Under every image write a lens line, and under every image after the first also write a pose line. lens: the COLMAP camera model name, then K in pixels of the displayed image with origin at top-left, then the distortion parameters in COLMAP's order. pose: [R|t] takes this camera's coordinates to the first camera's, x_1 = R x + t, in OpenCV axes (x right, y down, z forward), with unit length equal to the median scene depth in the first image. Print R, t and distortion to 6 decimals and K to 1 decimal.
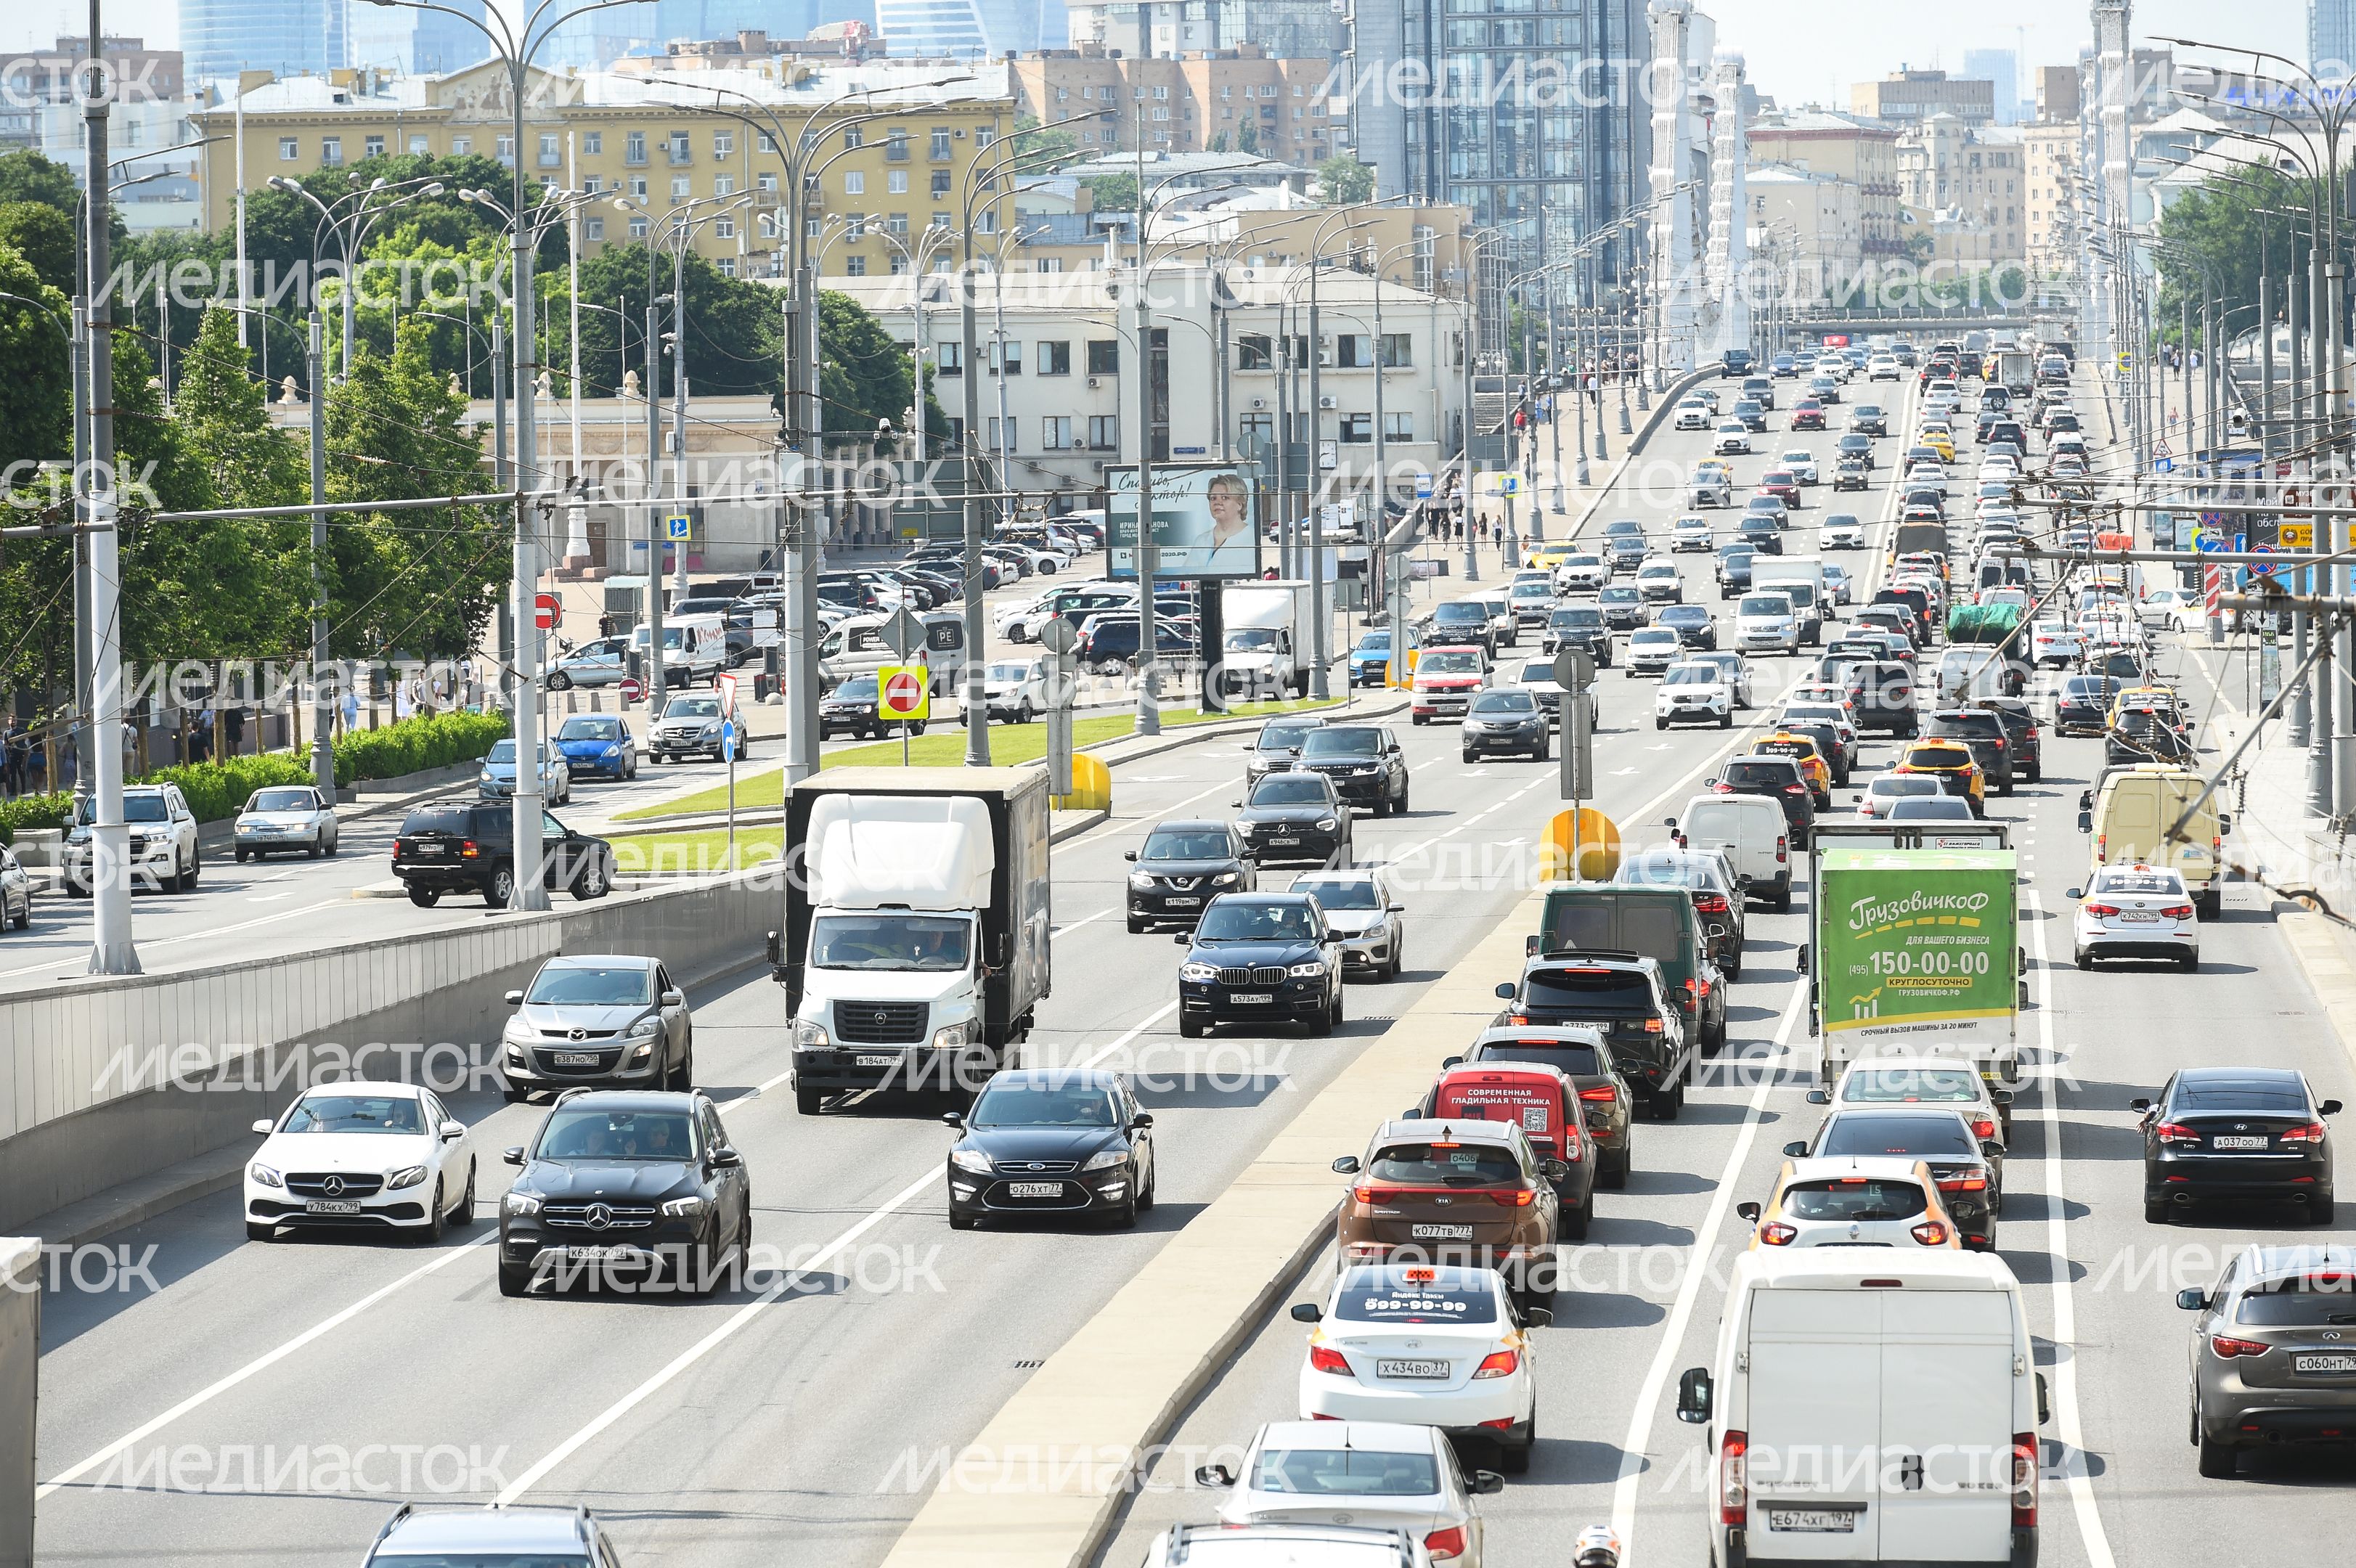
lens RADIAL K [[13719.2, 0, 1178.8], [0, 13719.2, 780.2], [0, 0, 1]] dist [-0.171809, 0.000000]
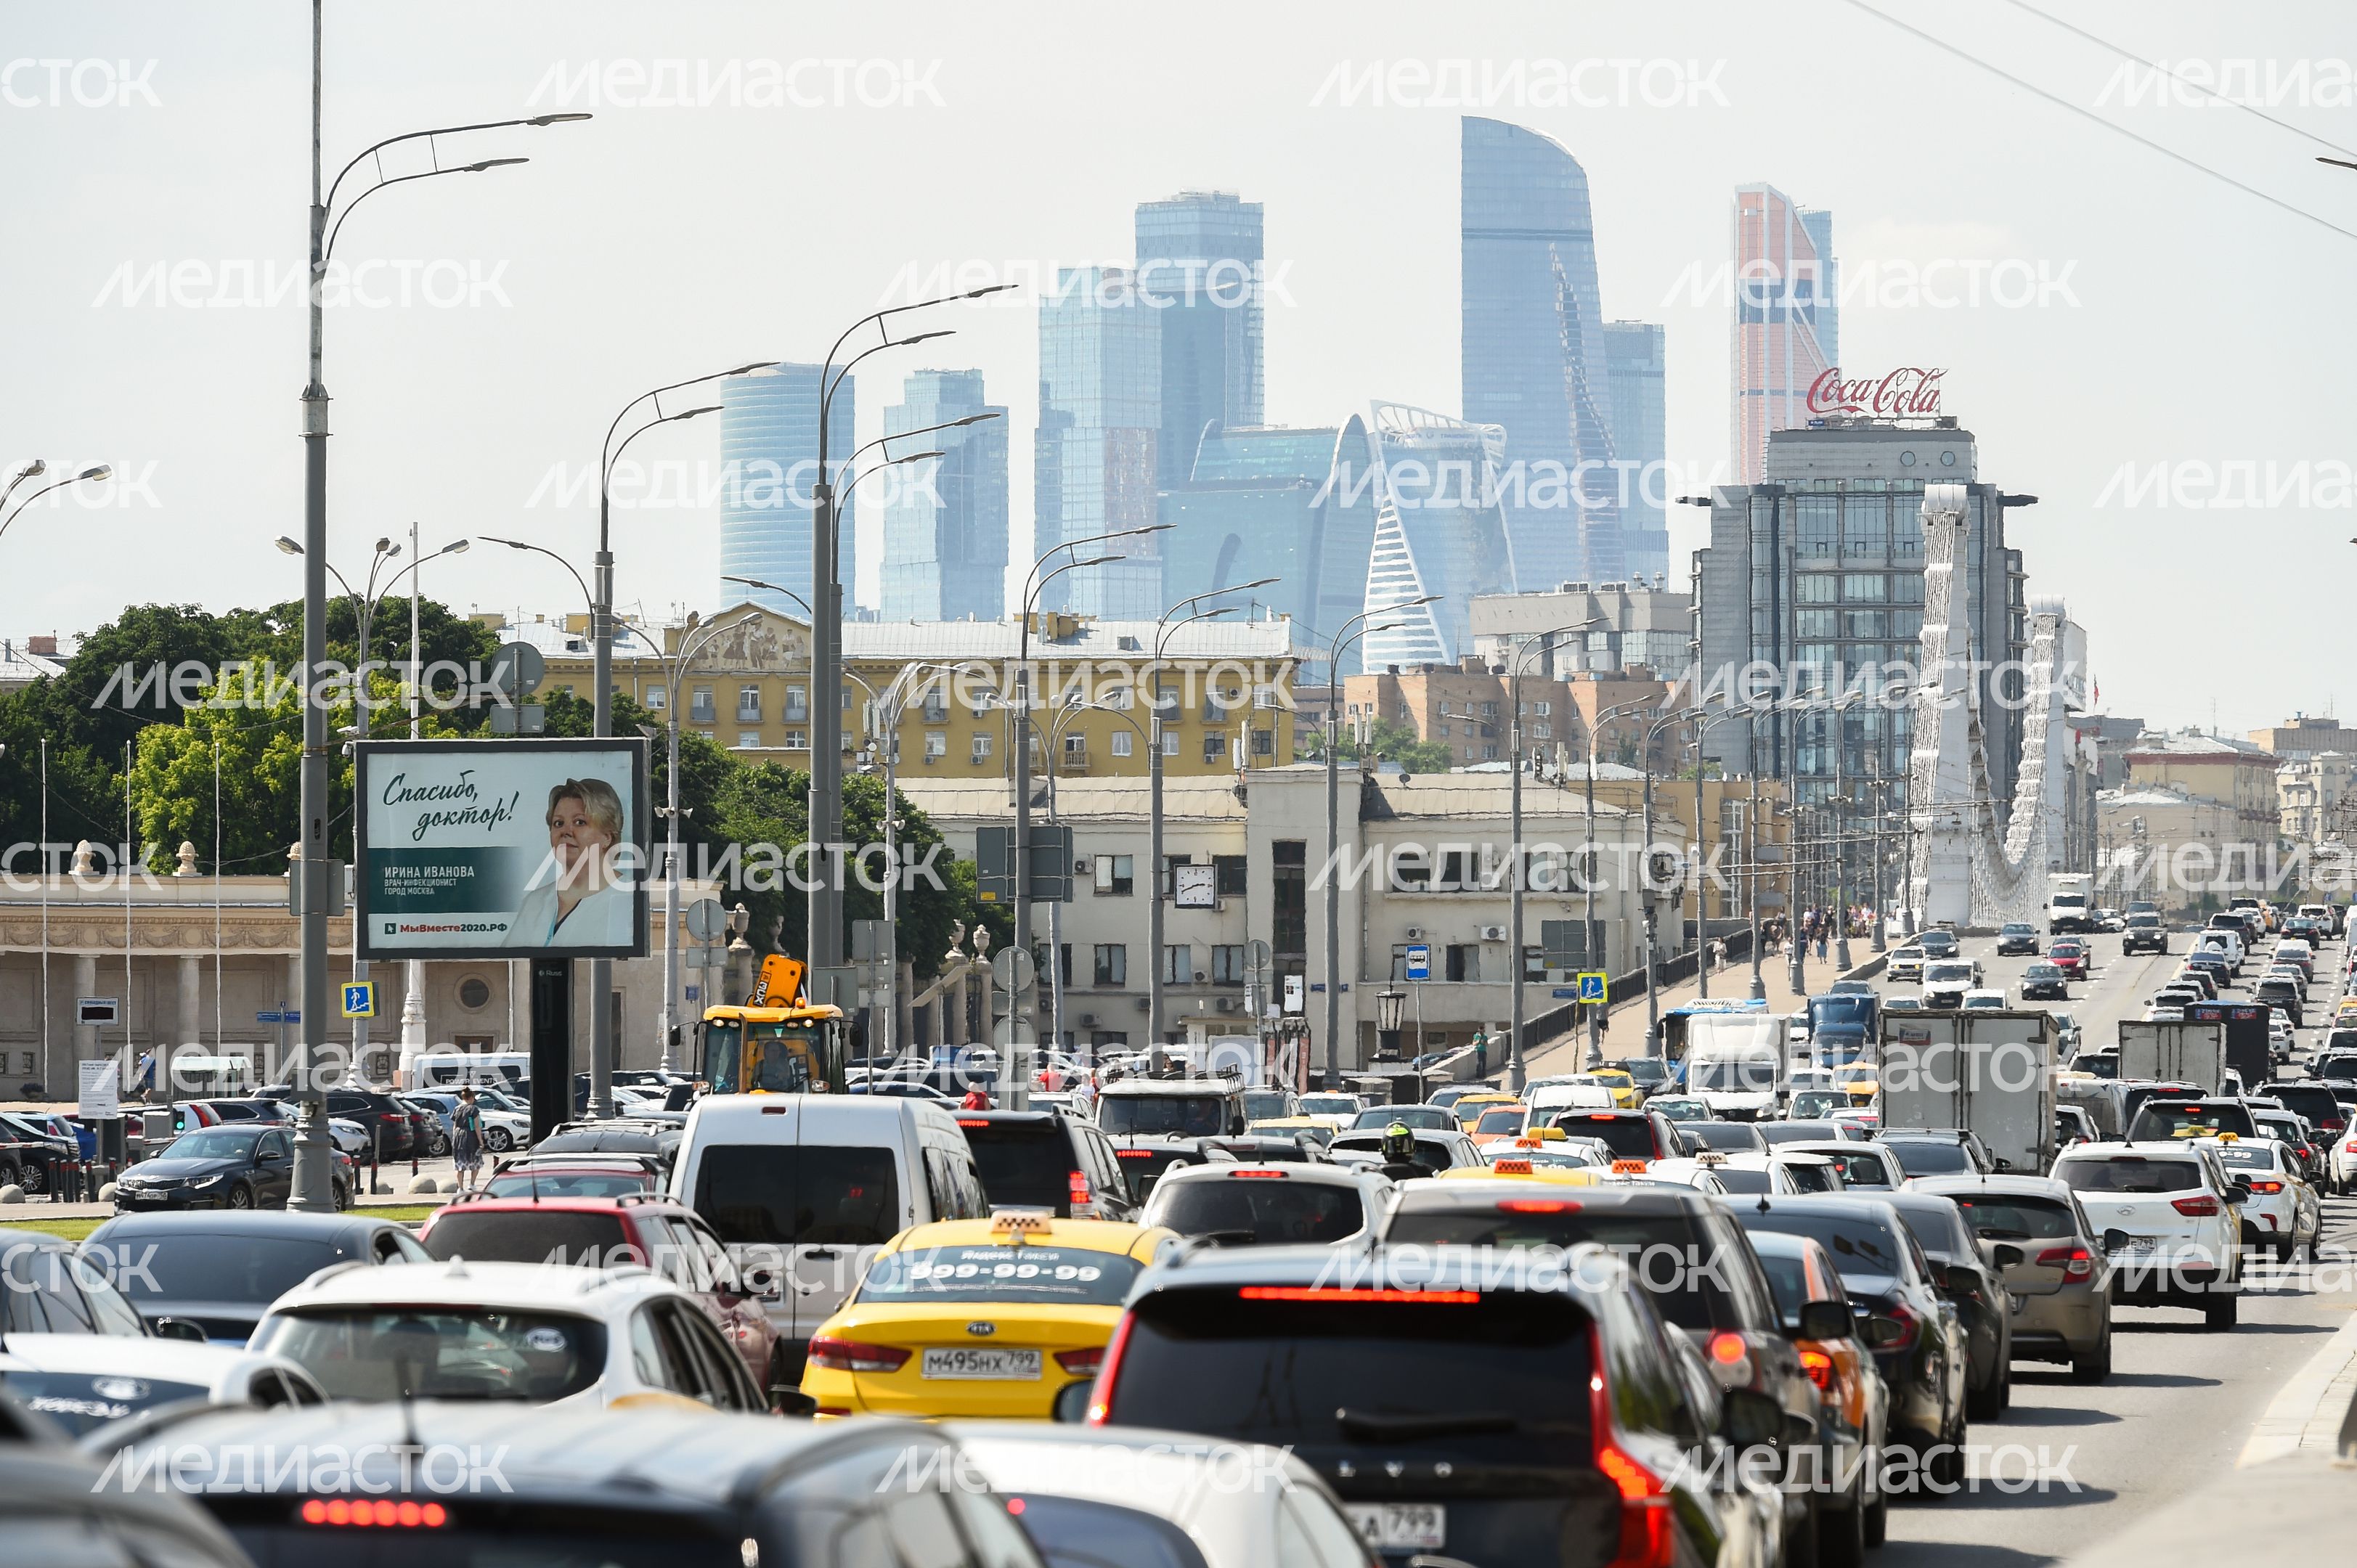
lens RADIAL K [[11615.4, 0, 1180.4], [0, 11615.4, 787.7], [0, 0, 1]] dist [-0.163816, 0.000000]
pose [[0.998709, 0.015258, -0.048447, 0.025864], [-0.017797, 0.998467, -0.052420, 0.001082], [0.047573, 0.053215, 0.997449, 0.292827]]
